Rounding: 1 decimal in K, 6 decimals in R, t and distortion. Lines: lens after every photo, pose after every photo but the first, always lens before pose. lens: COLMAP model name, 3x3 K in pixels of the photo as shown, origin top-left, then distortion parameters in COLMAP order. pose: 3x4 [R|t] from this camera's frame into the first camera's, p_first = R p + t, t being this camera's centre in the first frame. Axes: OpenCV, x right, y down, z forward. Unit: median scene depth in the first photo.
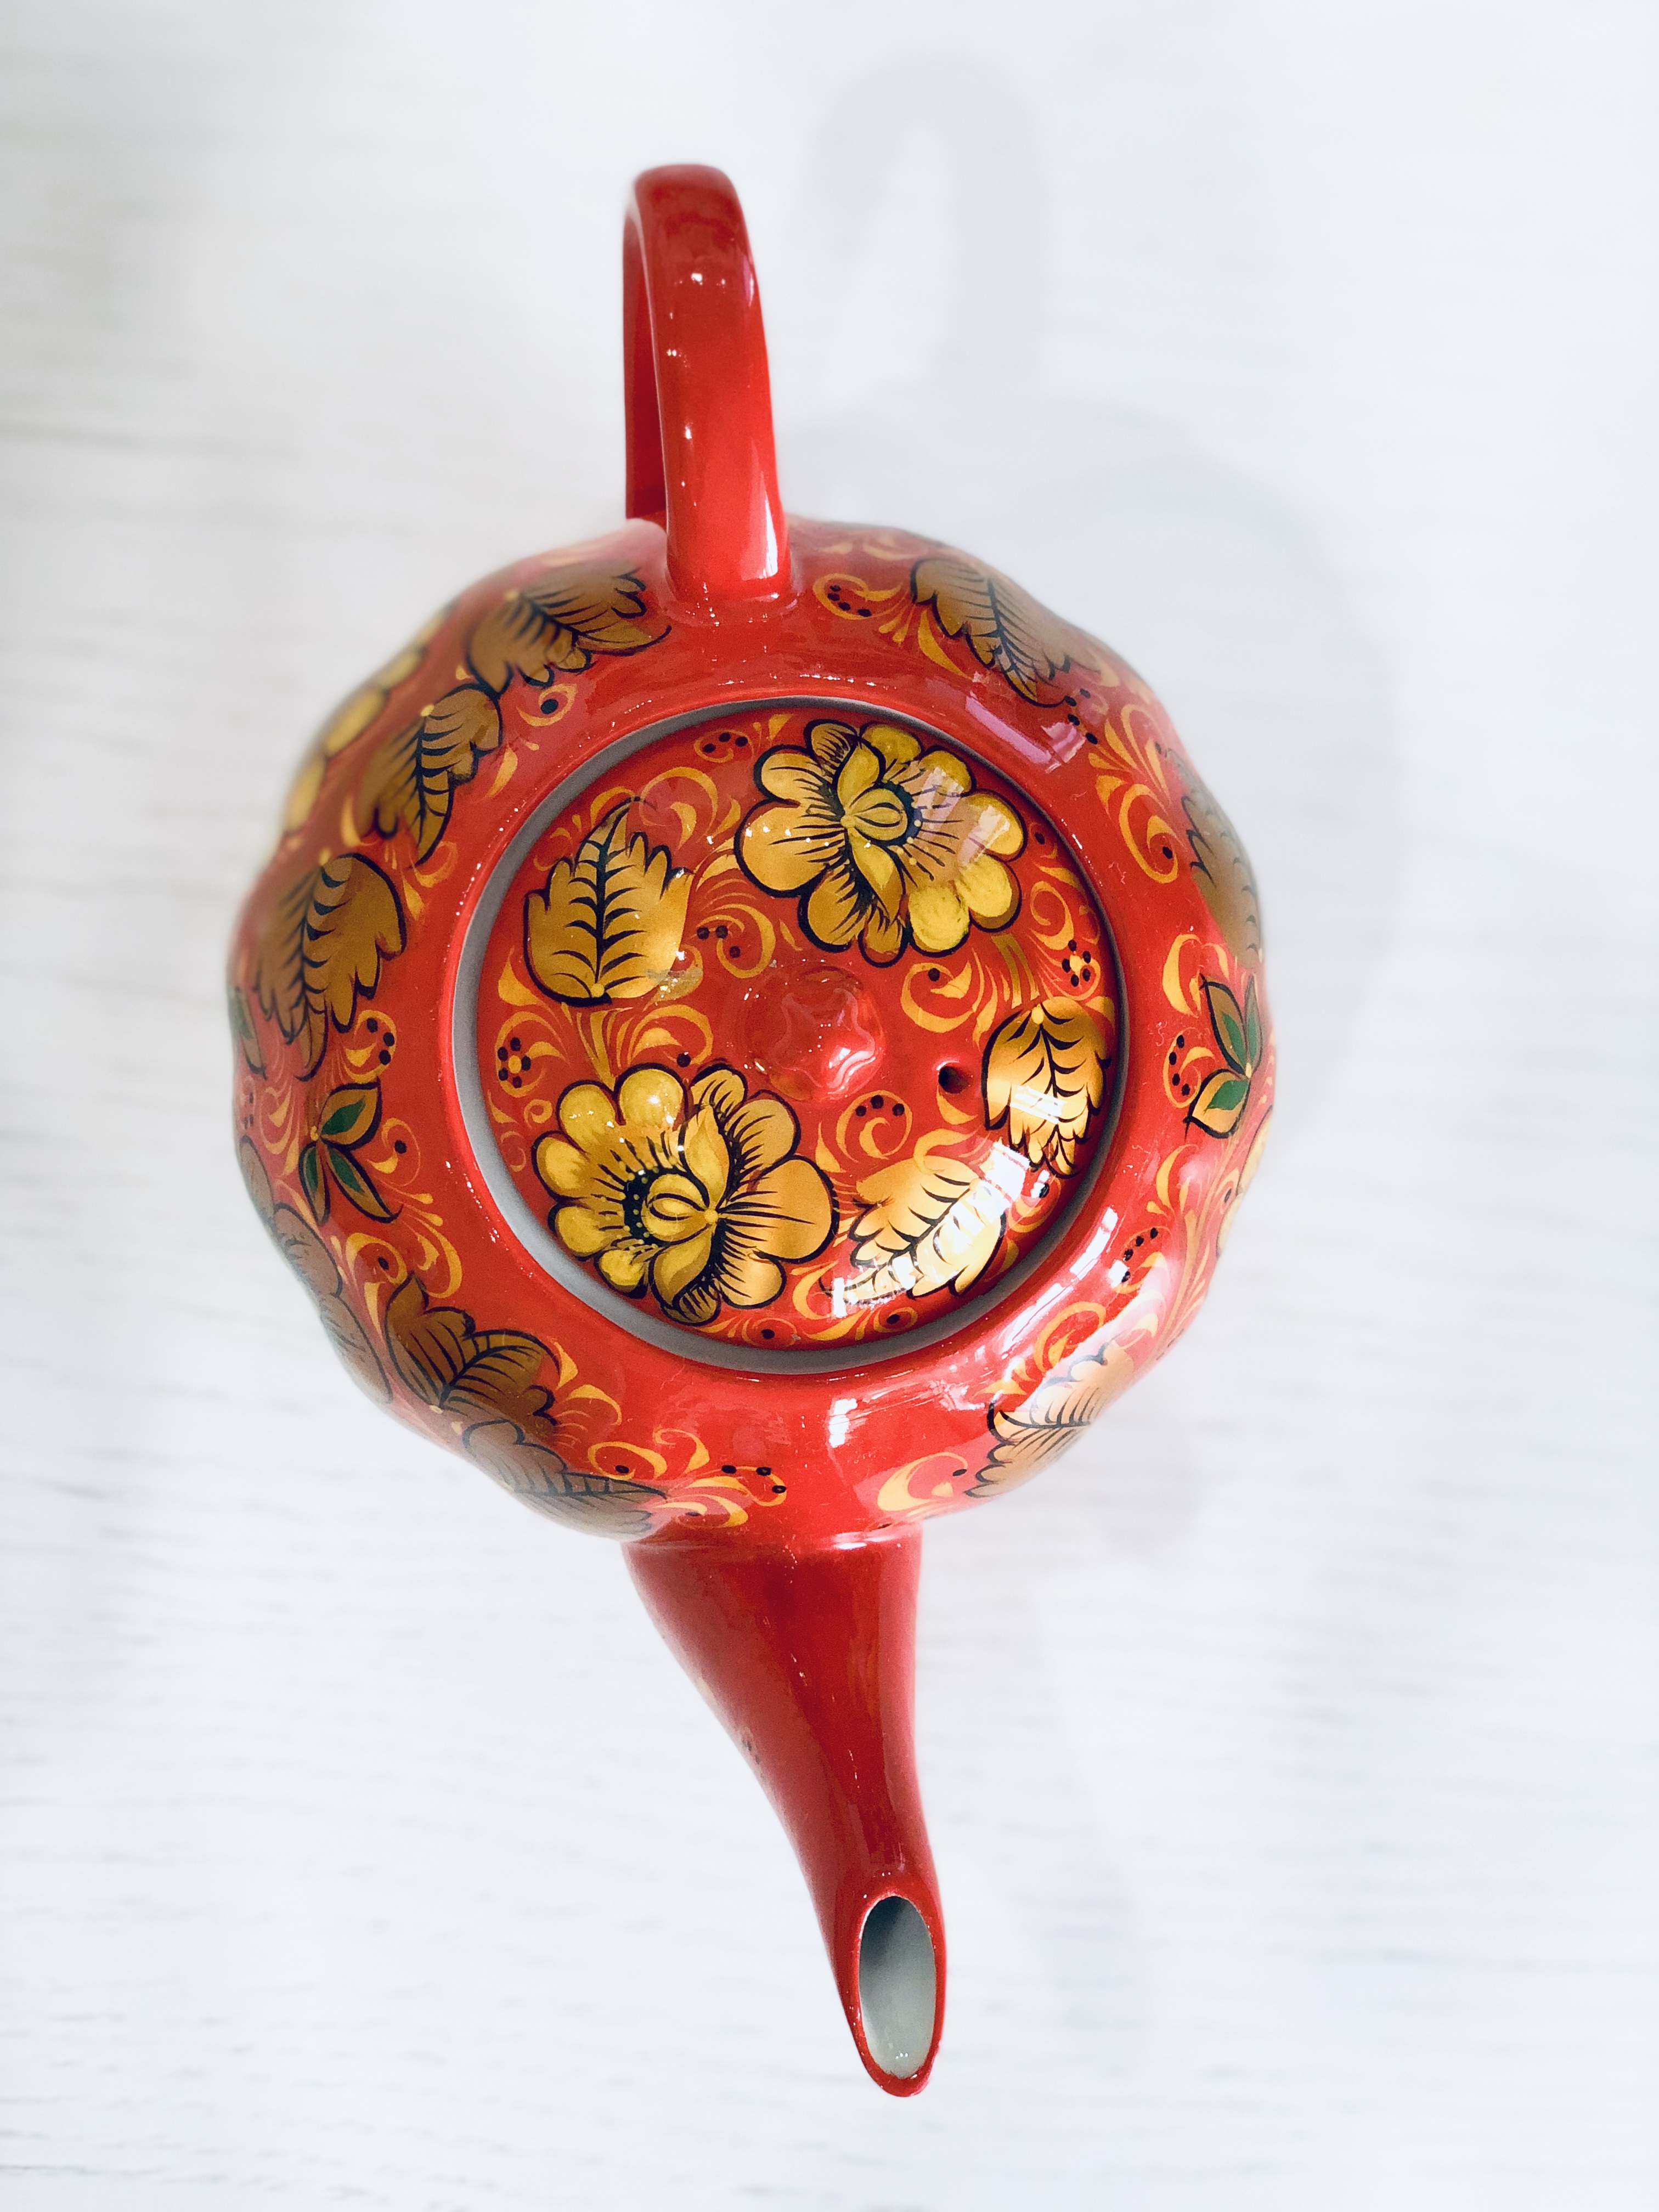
lens RADIAL K [[3268.4, 0, 822.9], [0, 3268.4, 1100.1], [0, 0, 1]] dist [0.031859, 0.000000]
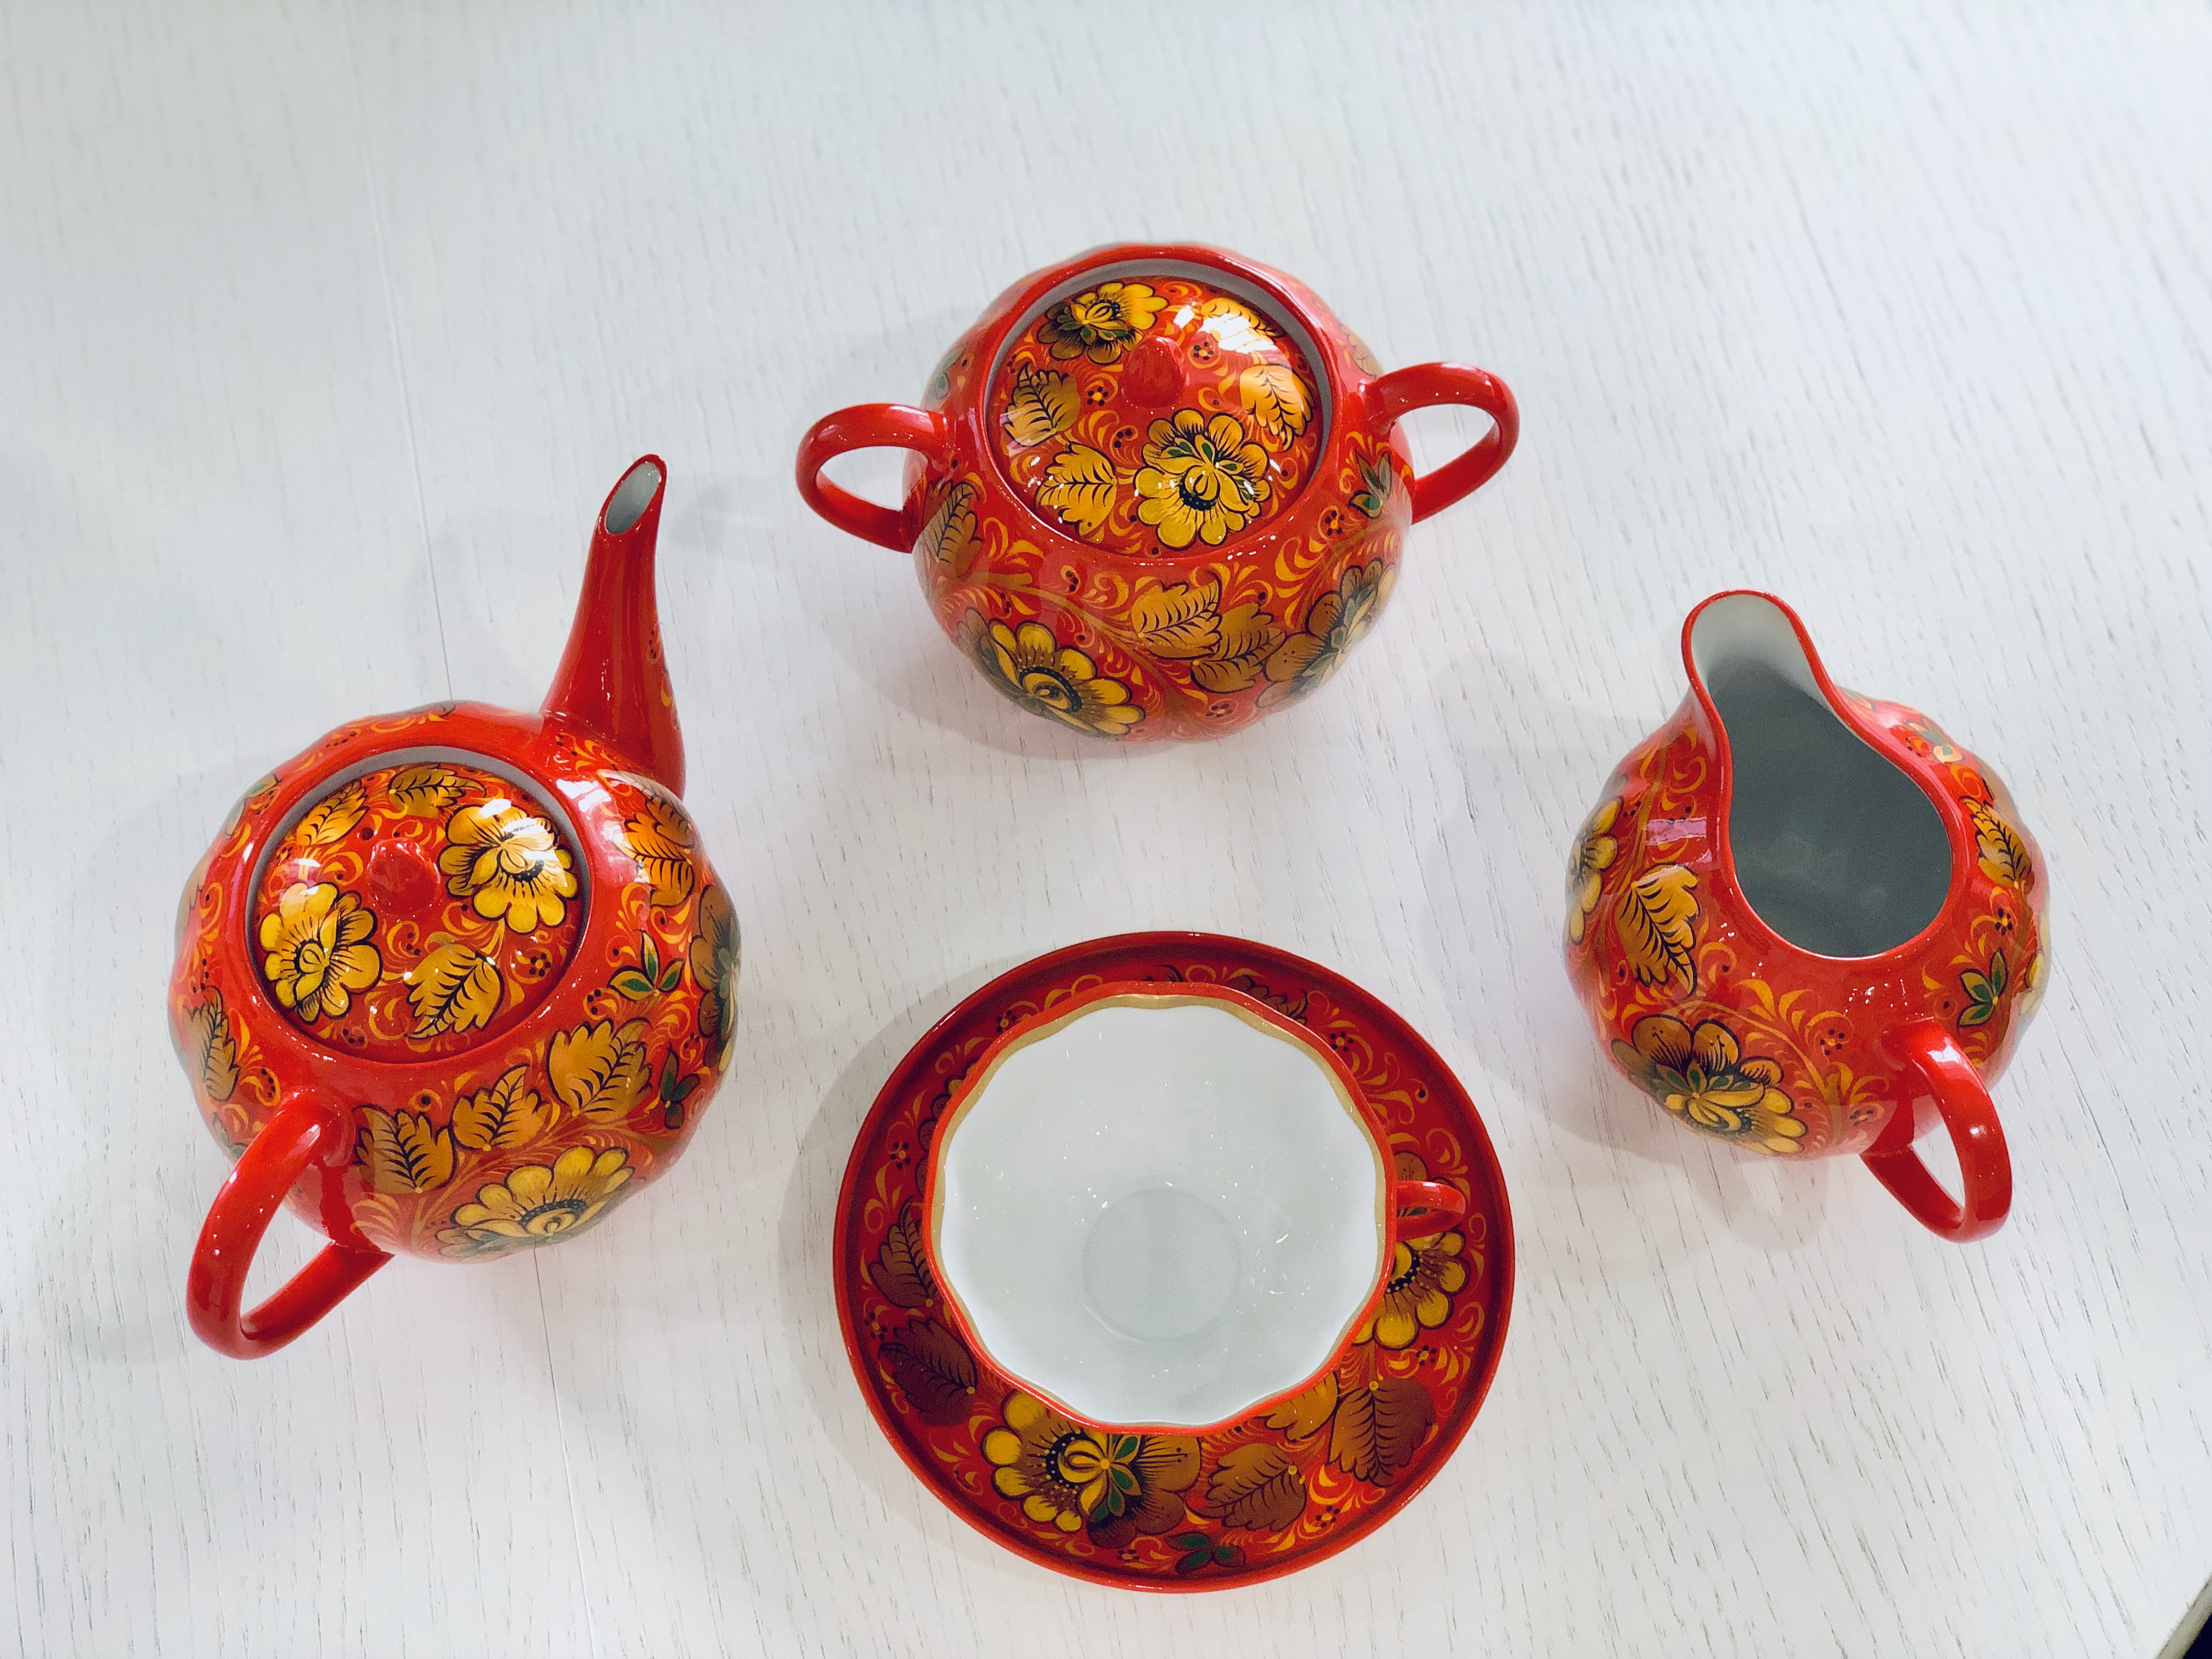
lens RADIAL K [[3268.4, 0, 1144.7], [0, 3268.4, 820.8], [0, 0, 1]] dist [0.031859, 0.000000]
pose [[-0.864062, -0.491511, 0.108697, -0.580677], [0.498156, -0.803863, 0.325030, -0.405265], [-0.072378, 0.334994, 0.939436, -0.910530]]
